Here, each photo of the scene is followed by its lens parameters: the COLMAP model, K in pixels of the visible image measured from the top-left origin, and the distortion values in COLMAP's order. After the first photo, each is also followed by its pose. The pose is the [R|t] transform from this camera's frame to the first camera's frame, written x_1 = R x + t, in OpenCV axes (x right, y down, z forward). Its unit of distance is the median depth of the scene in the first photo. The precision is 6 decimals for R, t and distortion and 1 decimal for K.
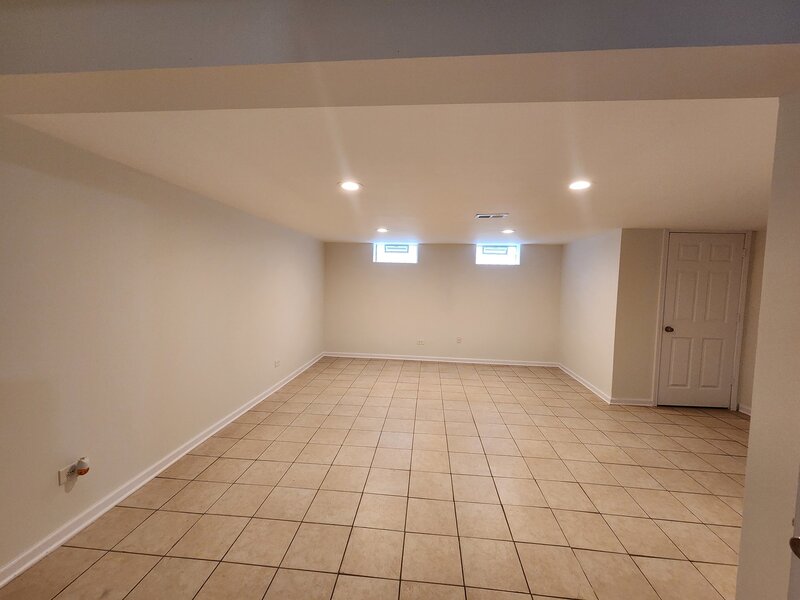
lens RADIAL K [[330.4, 0, 400.6], [0, 330.4, 300.8], [0, 0, 1]] dist [0.003202, -0.001071]
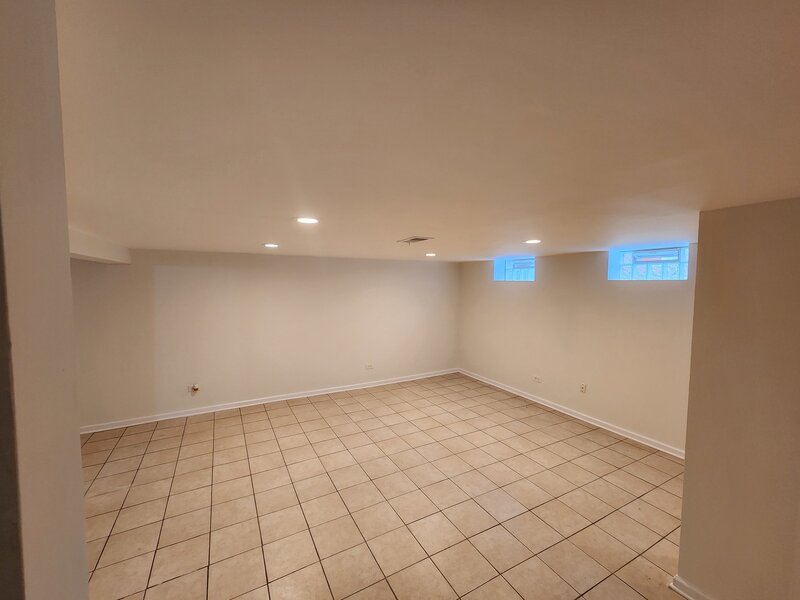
lens RADIAL K [[330.4, 0, 395.9], [0, 330.4, 301.8], [0, 0, 1]] dist [0.003202, -0.001071]
pose [[0.546038, 0.026896, -0.837329, 0.793059], [-0.038210, 0.999244, 0.007180, -0.079414], [0.836889, 0.028074, 0.546653, 0.400473]]
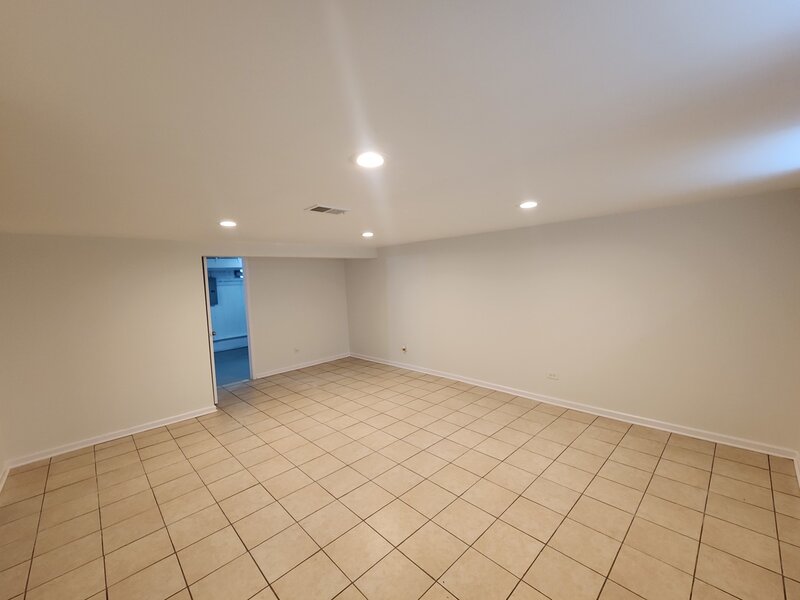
lens RADIAL K [[330.4, 0, 401.1], [0, 330.4, 299.5], [0, 0, 1]] dist [0.003202, -0.001071]
pose [[-0.655898, 0.053117, -0.752979, 0.610284], [-0.018424, 0.996097, 0.086316, -0.096320], [0.754625, 0.070487, -0.652360, 1.334709]]
